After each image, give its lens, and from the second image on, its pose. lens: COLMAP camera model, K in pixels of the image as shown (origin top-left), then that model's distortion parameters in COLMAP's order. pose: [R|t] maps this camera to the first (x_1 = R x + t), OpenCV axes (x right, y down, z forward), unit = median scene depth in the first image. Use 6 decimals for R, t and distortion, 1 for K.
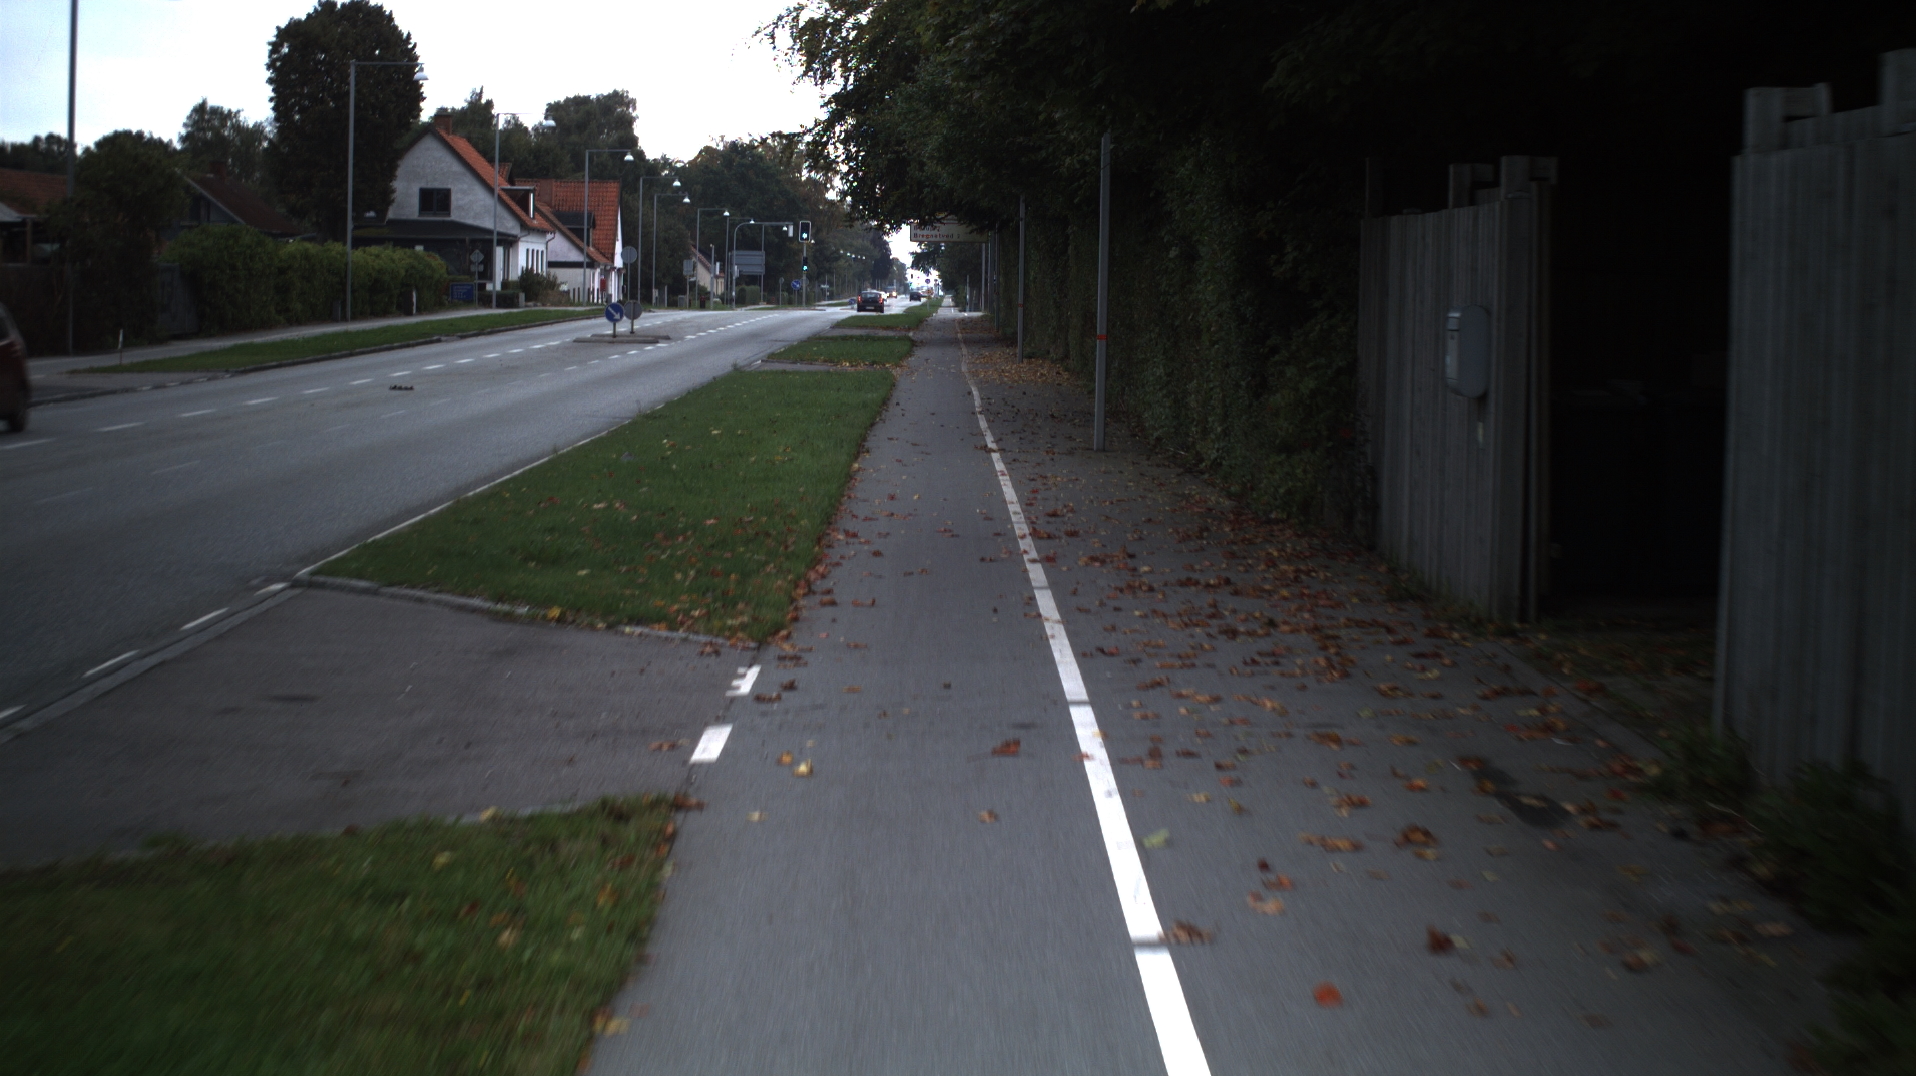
lens RADIAL K [[3217.0, 0, 958.0], [0, 3217.0, 538.0], [0, 0, 1]] dist [-0.224233, 0.067242]
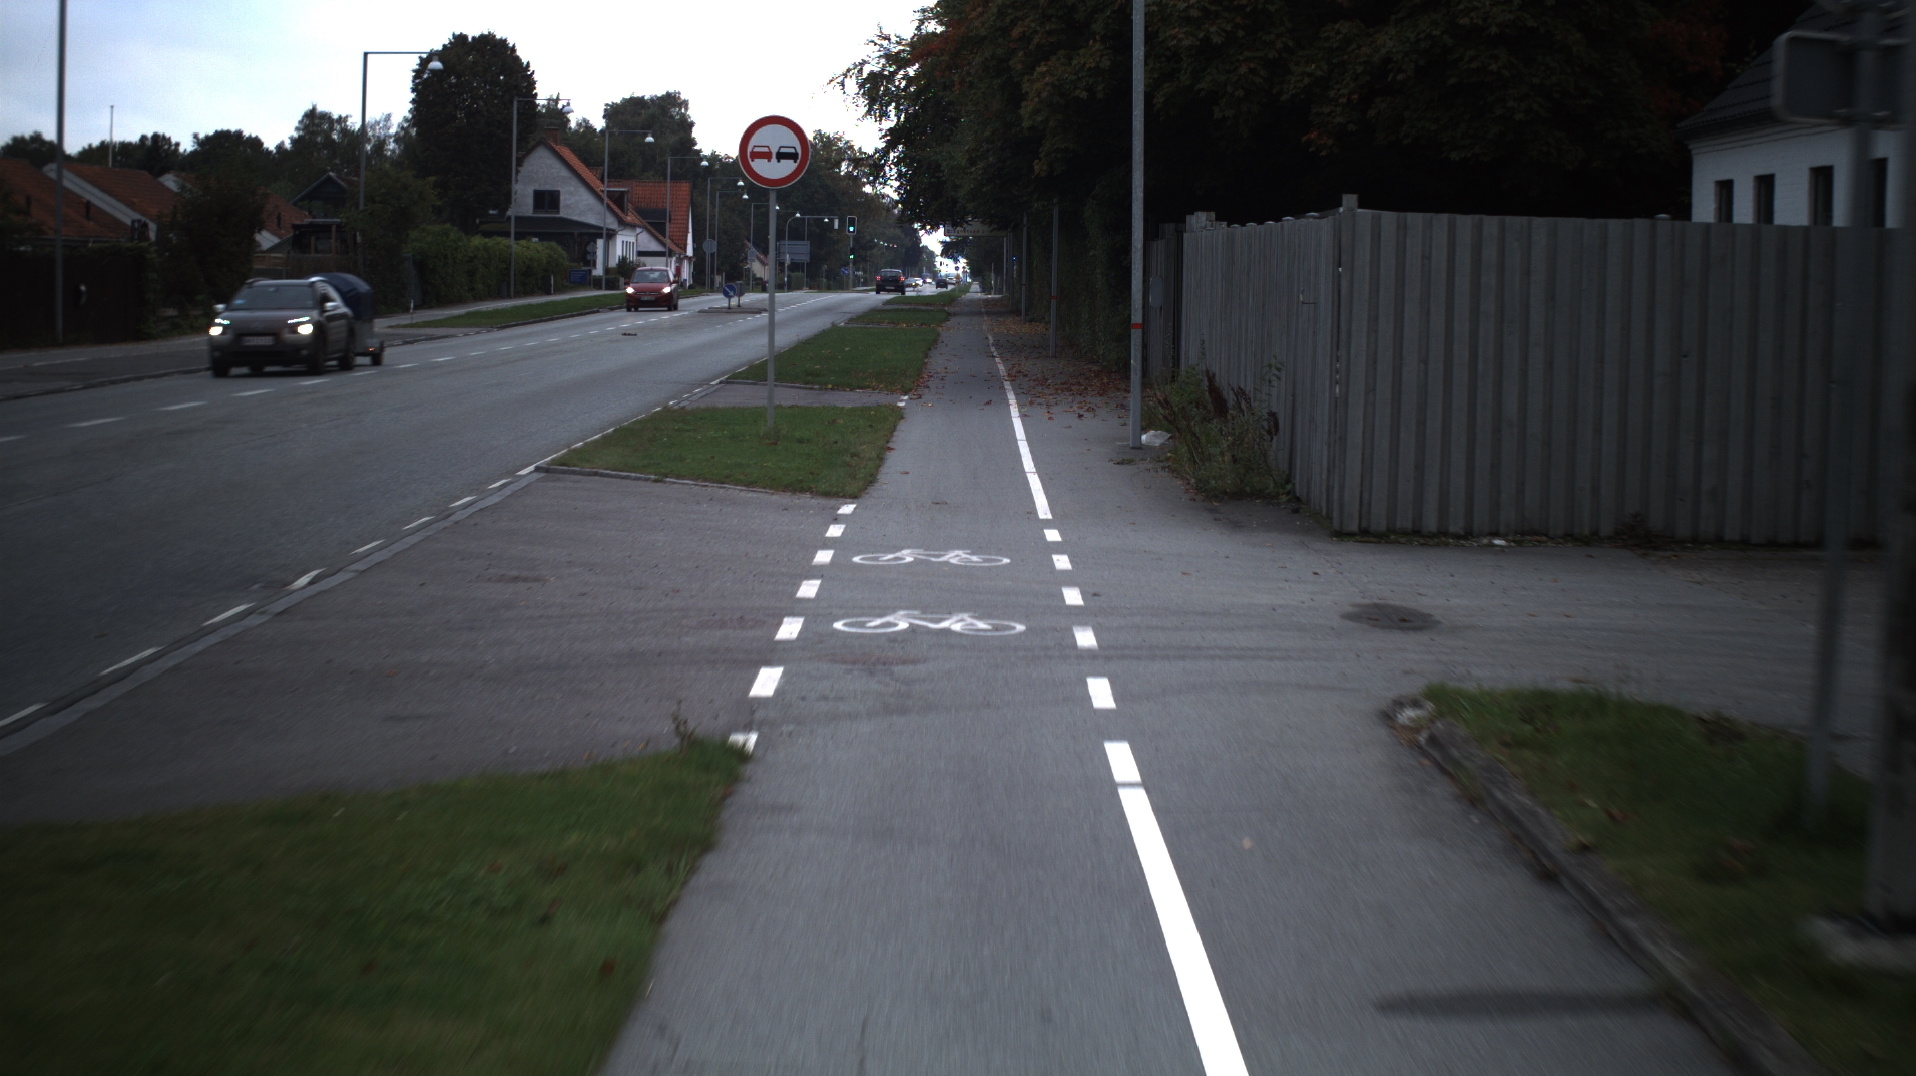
lens RADIAL K [[3217.0, 0, 958.0], [0, 3217.0, 538.0], [0, 0, 1]] dist [-0.224233, 0.067242]
pose [[0.999962, 0.001577, -0.008546, 0.001687], [-0.001544, 0.999991, 0.003933, 0.026050], [0.008552, -0.003920, 0.999956, -0.324389]]
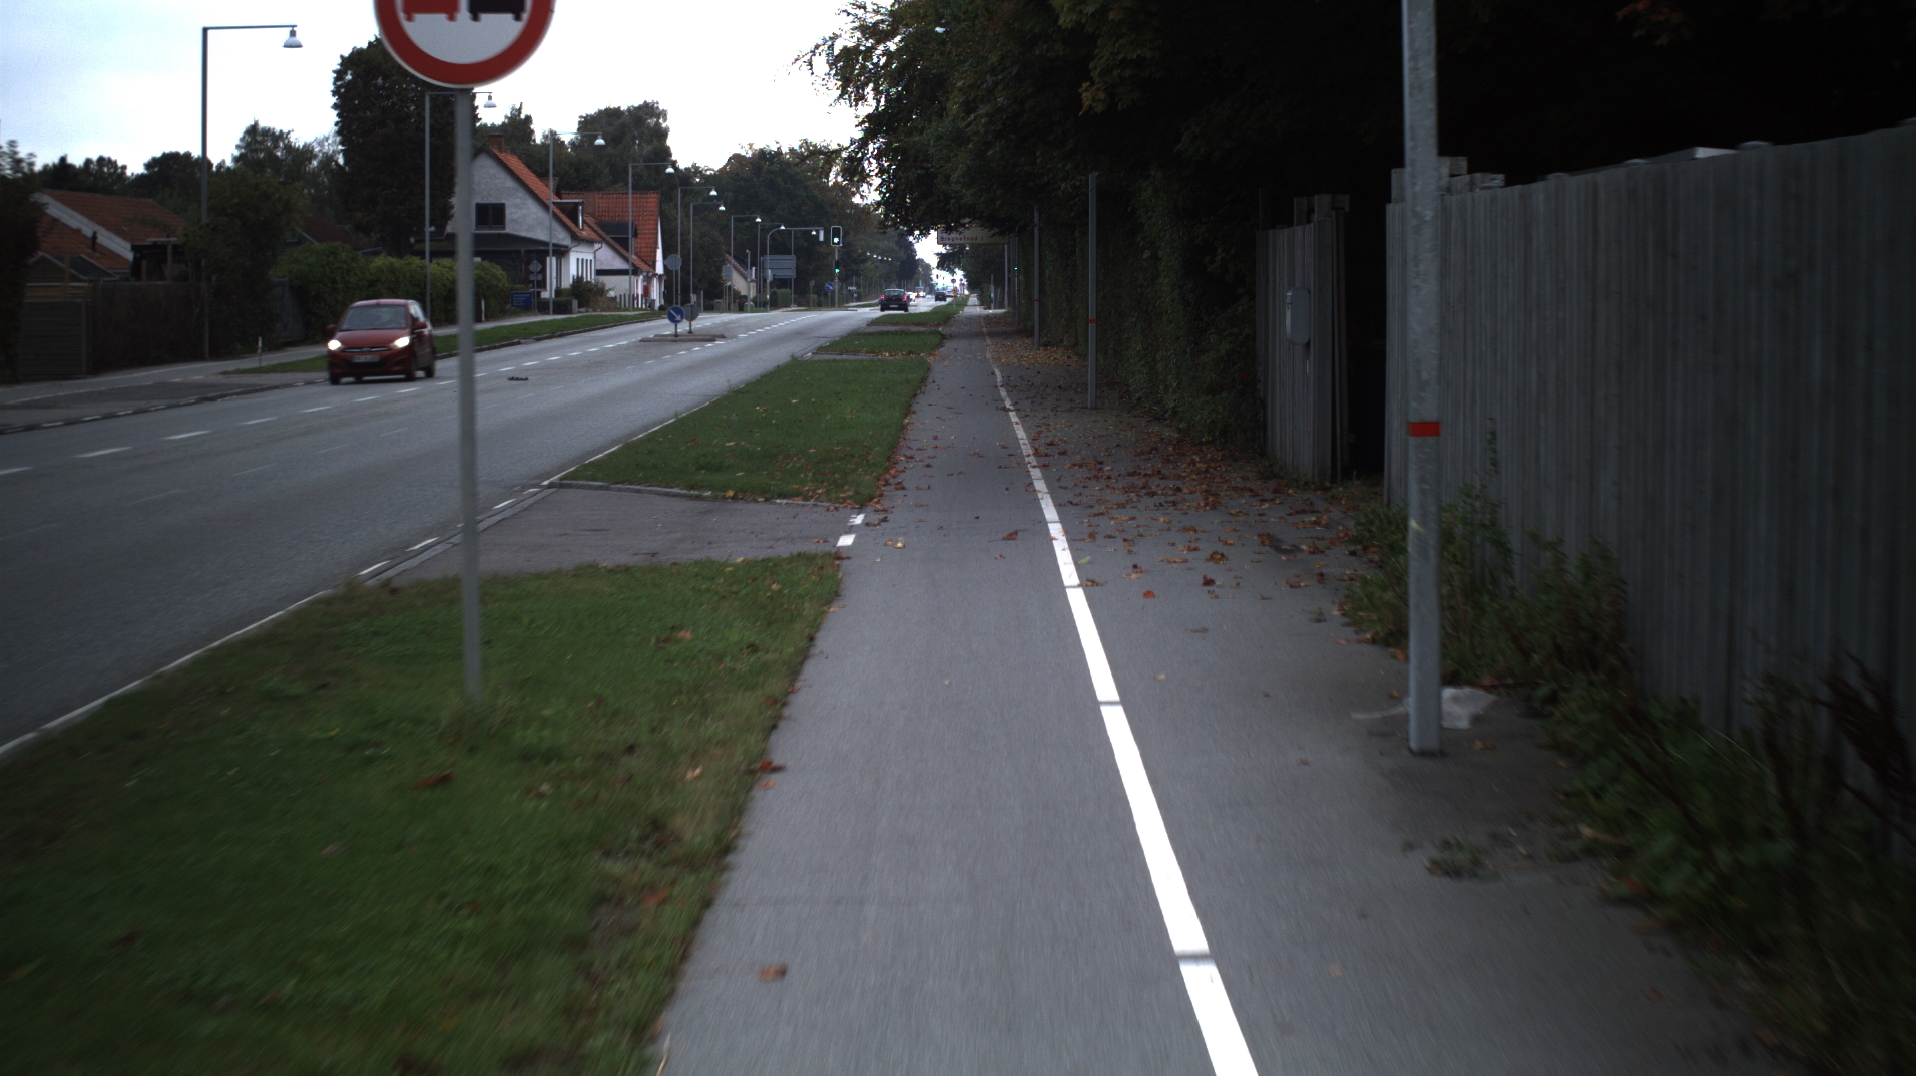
lens RADIAL K [[3217.0, 0, 958.0], [0, 3217.0, 538.0], [0, 0, 1]] dist [-0.224233, 0.067242]
pose [[0.999748, -0.020374, -0.009434, 0.000361], [0.020375, 0.999792, 0.000070, 0.008692], [0.009430, -0.000262, 0.999956, -0.108062]]
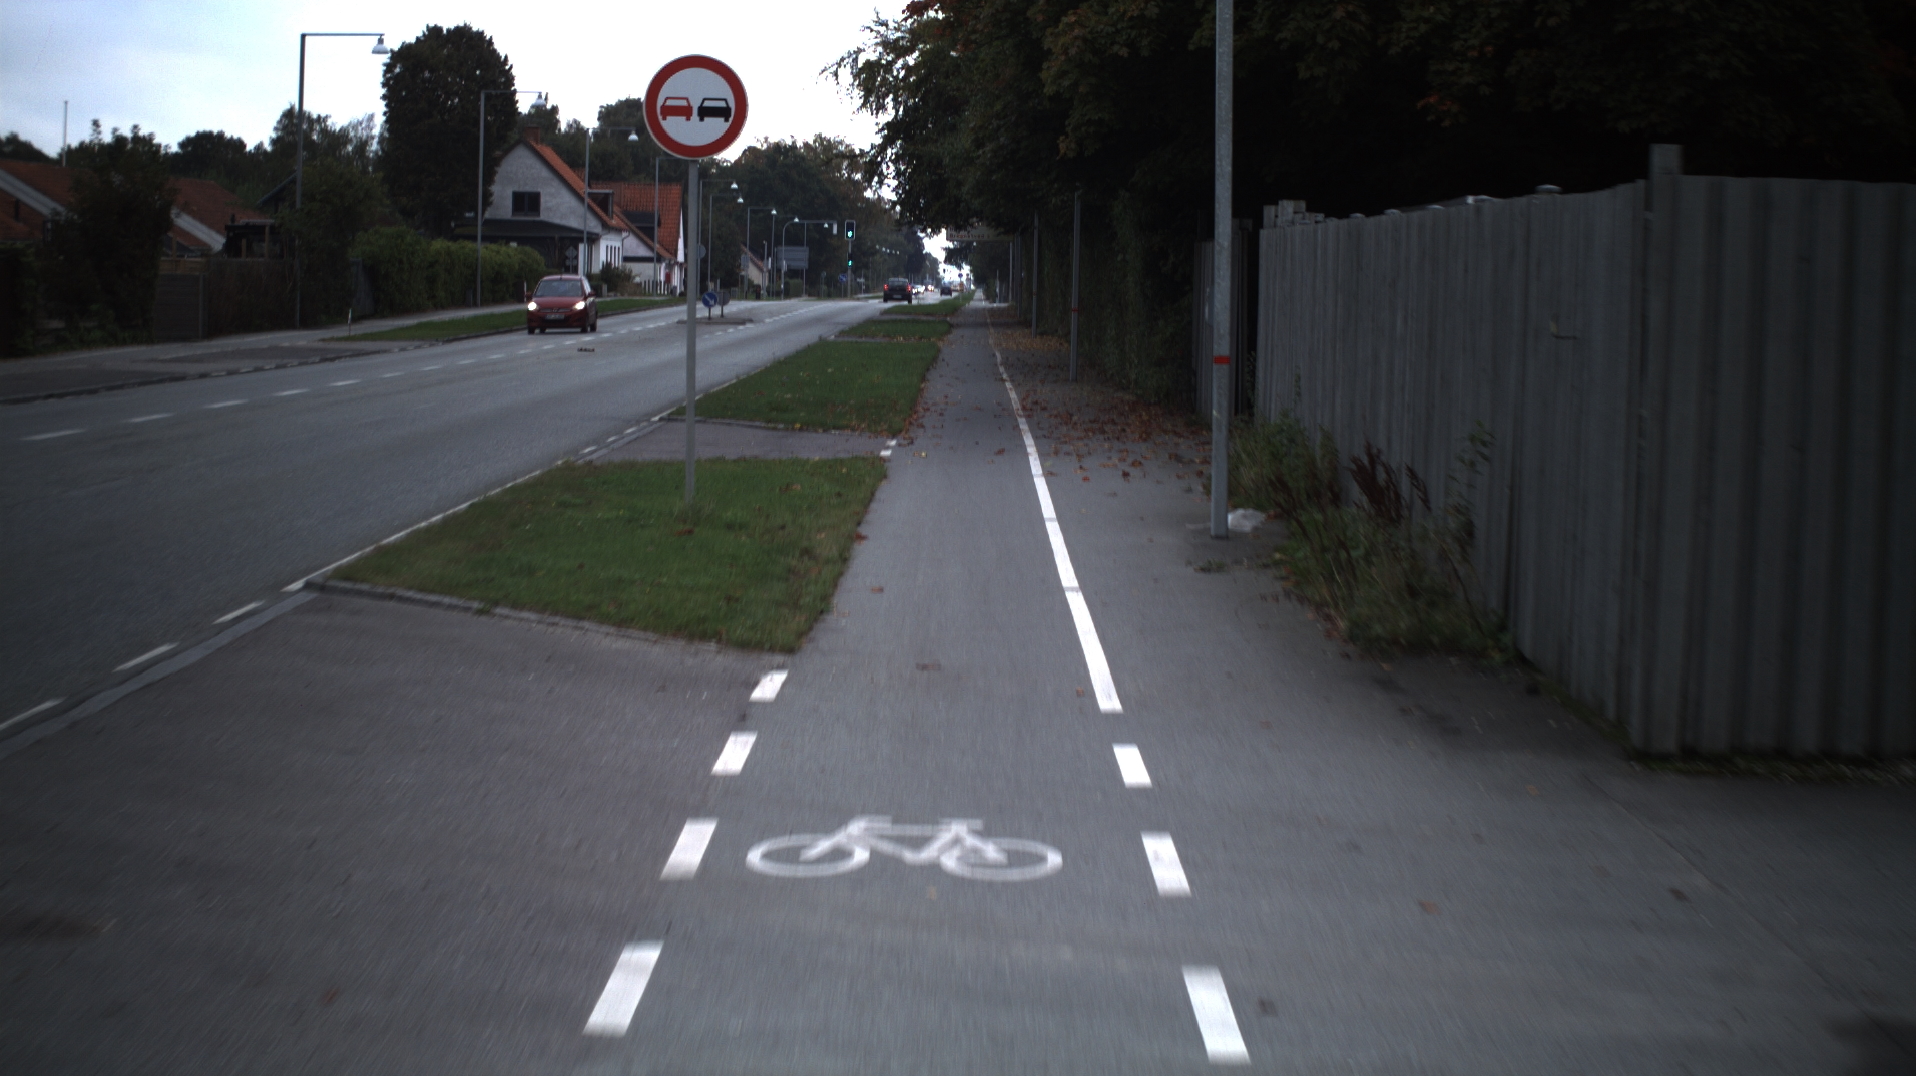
lens RADIAL K [[3217.0, 0, 958.0], [0, 3217.0, 538.0], [0, 0, 1]] dist [-0.224233, 0.067242]
pose [[0.999947, 0.004026, -0.009464, 0.000830], [-0.004010, 0.999990, 0.001731, 0.017417], [0.009471, -0.001693, 0.999954, -0.216276]]
